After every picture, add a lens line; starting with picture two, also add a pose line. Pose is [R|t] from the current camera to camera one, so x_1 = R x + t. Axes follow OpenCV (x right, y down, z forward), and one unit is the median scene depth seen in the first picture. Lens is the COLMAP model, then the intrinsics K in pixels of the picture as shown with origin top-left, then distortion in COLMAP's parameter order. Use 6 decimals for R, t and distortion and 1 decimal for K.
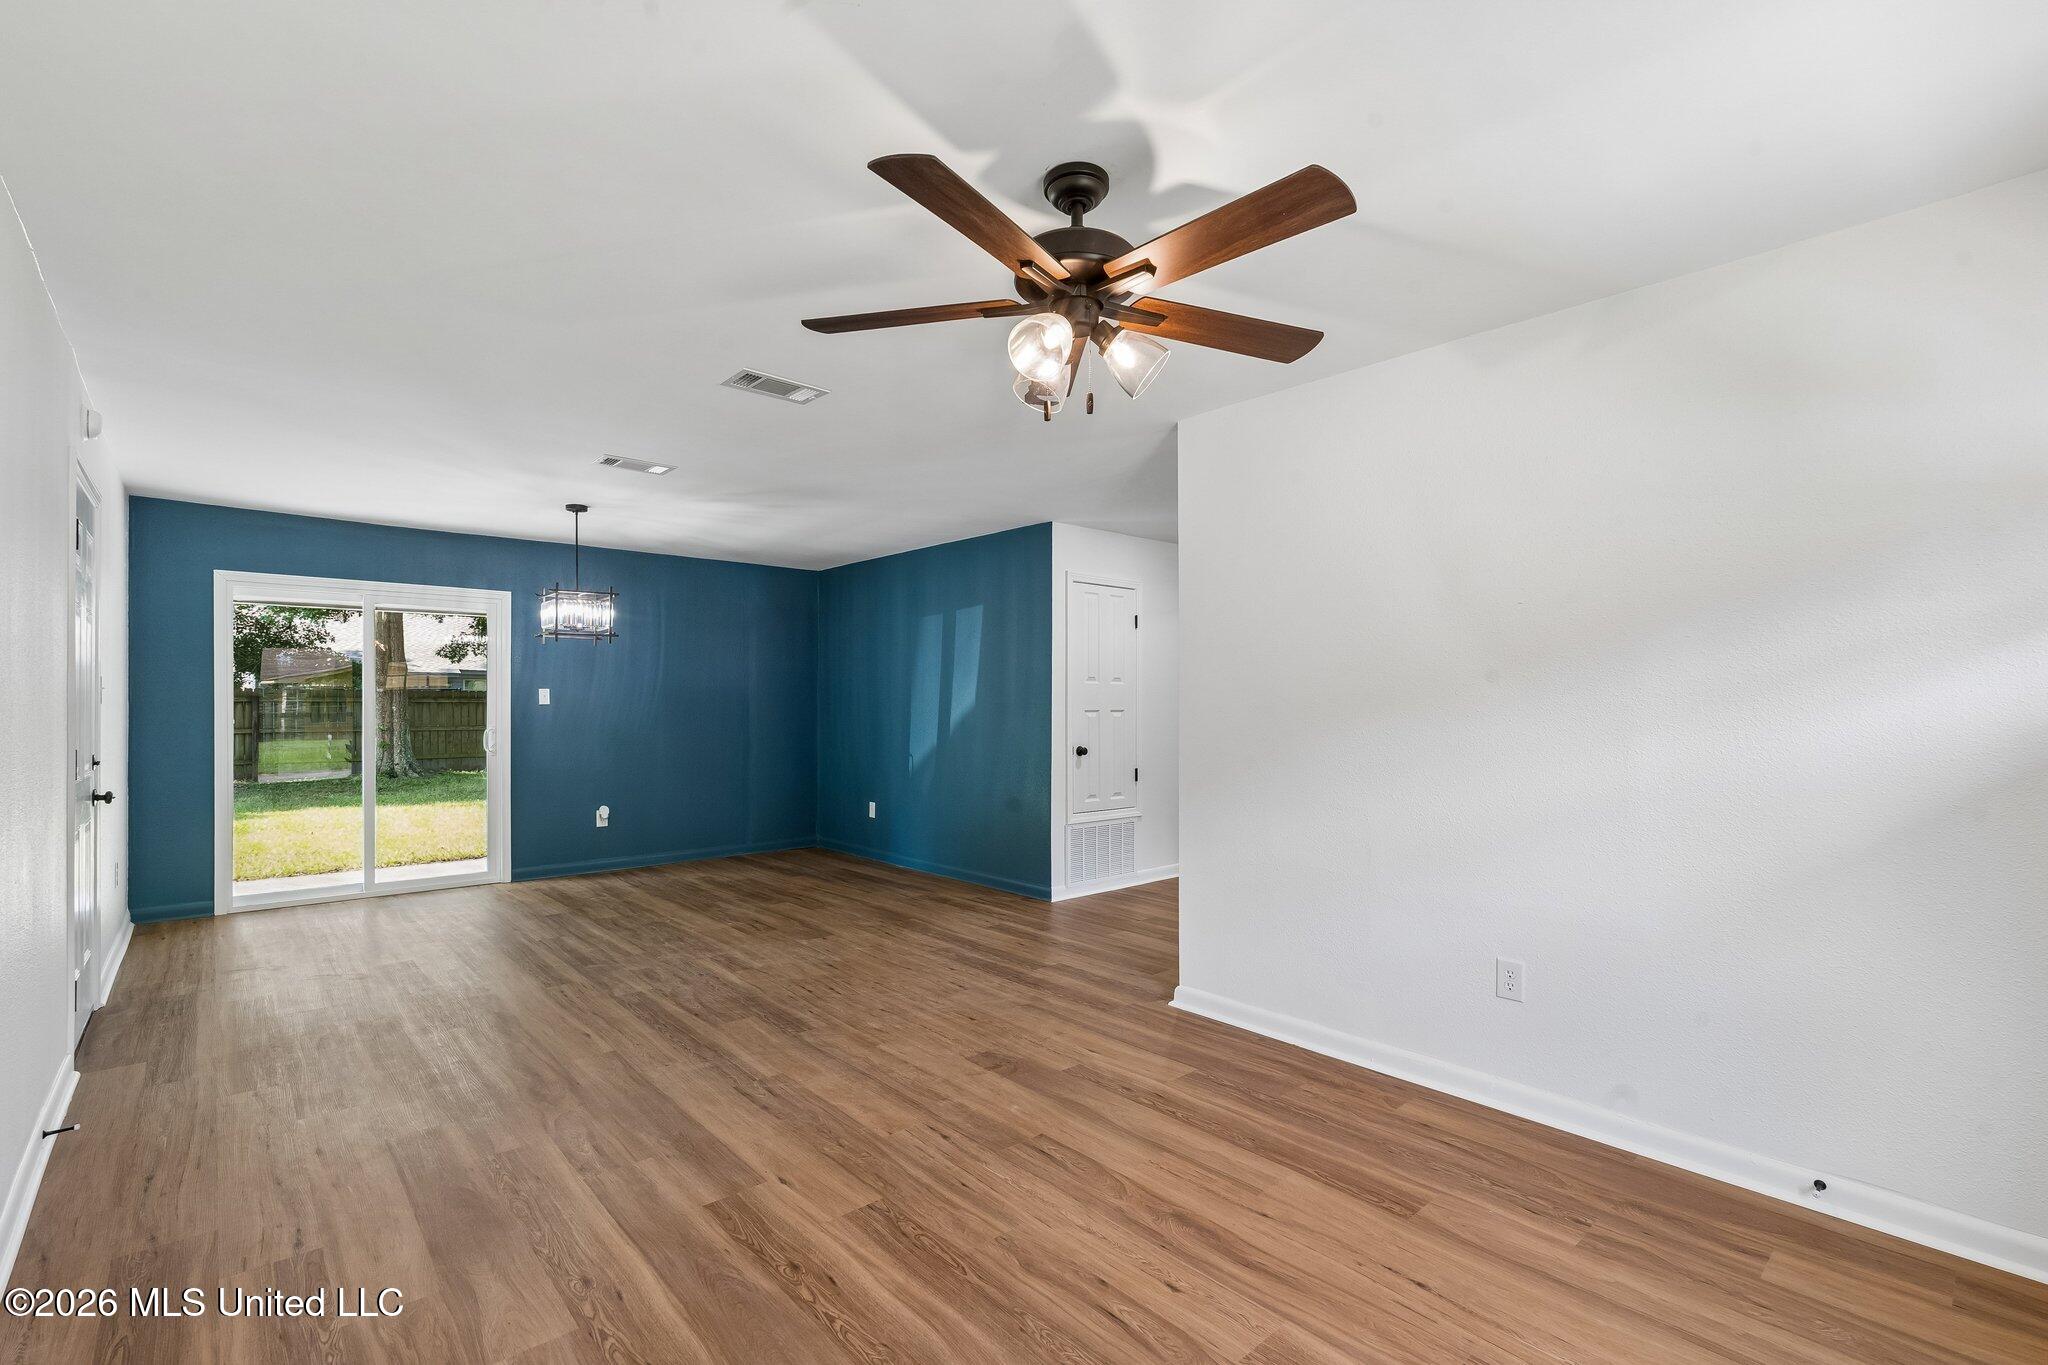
lens RADIAL K [[907.3, 0, 1015.8], [0, 907.3, 689.1], [0, 0, 1]] dist [-0.002806, 0.000169]
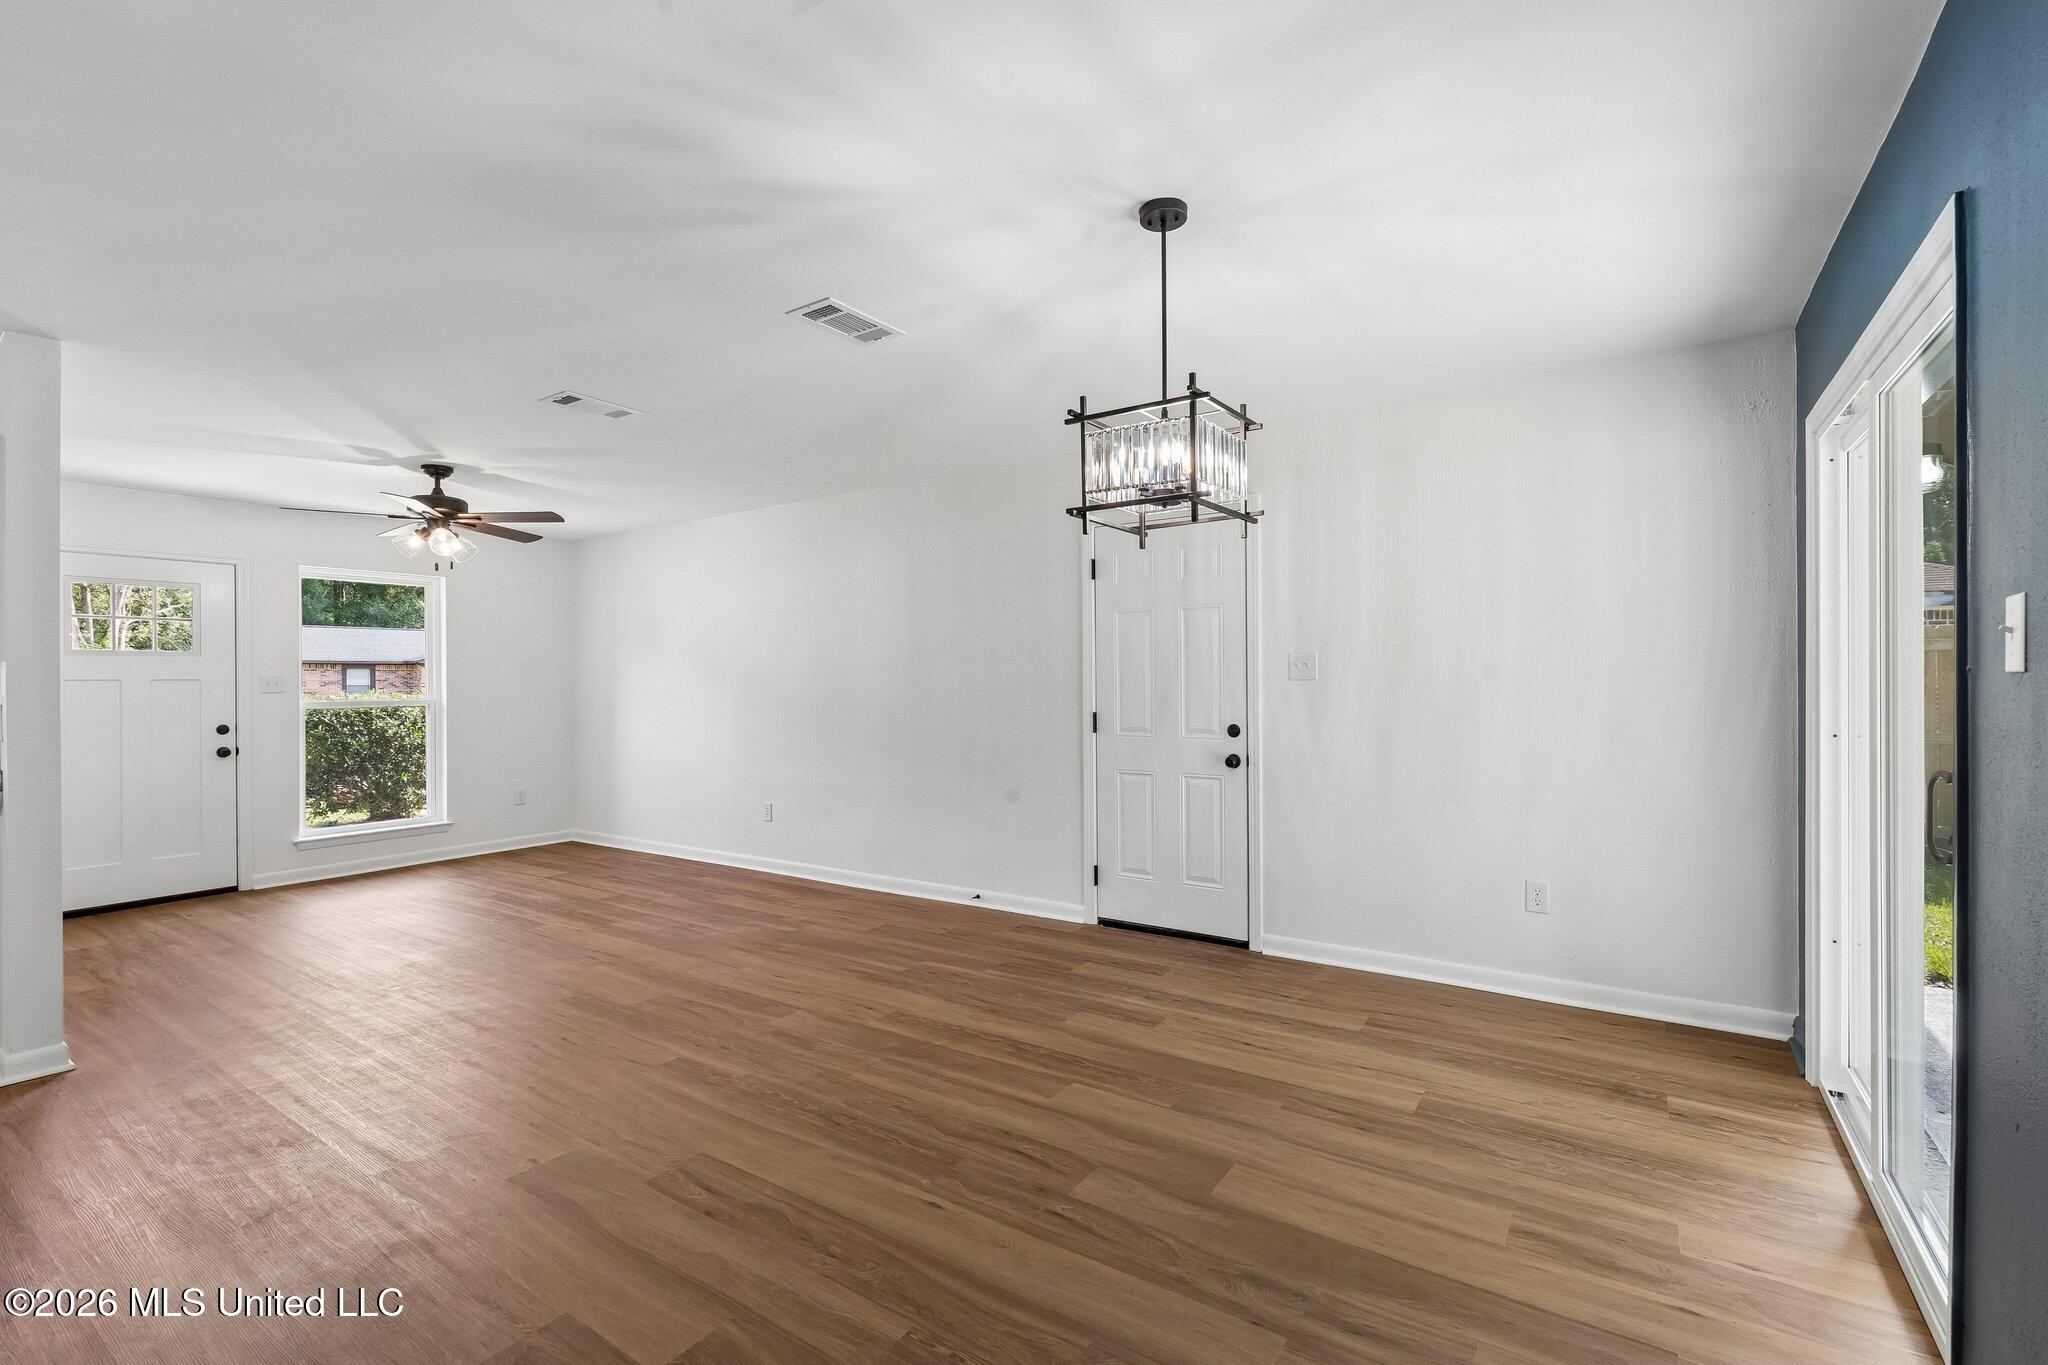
lens RADIAL K [[907.3, 0, 1028.5], [0, 907.3, 686.1], [0, 0, 1]] dist [-0.002806, 0.000169]
pose [[-0.968626, 0.009311, -0.248350, -0.408051], [0.012728, 0.999845, -0.012156, 0.028972], [0.248198, -0.014935, -0.968594, 1.794888]]
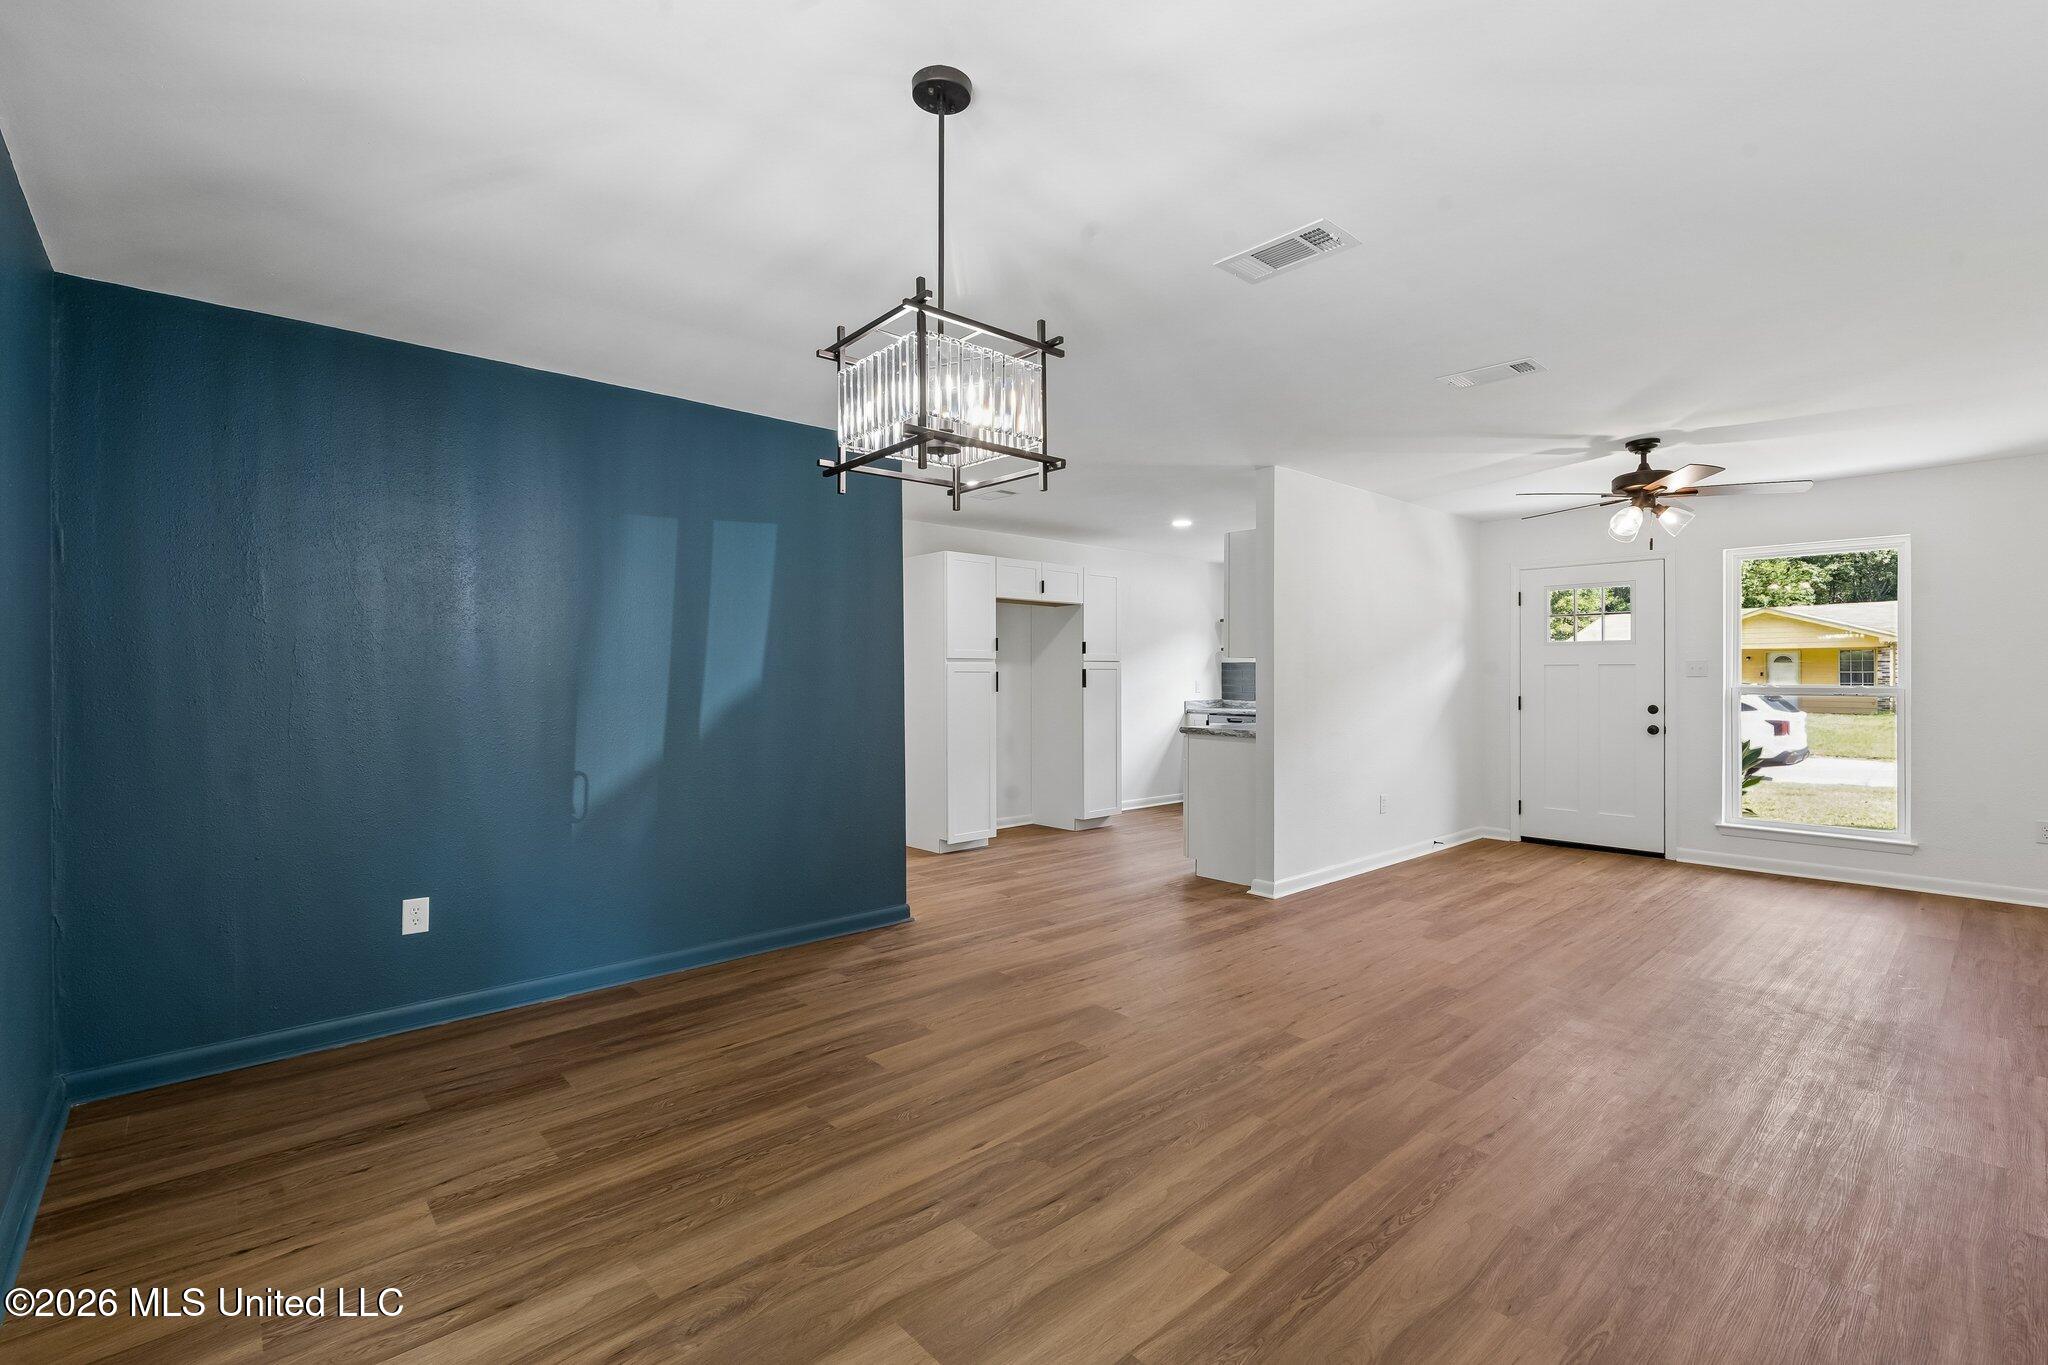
lens RADIAL K [[907.3, 0, 1021.3], [0, 907.3, 678.3], [0, 0, 1]] dist [-0.002806, 0.000169]
pose [[-0.006084, -0.004323, 0.999972, -1.057159], [-0.015093, 0.999877, 0.004231, 0.019710], [-0.999868, -0.015066, -0.006149, 1.253927]]
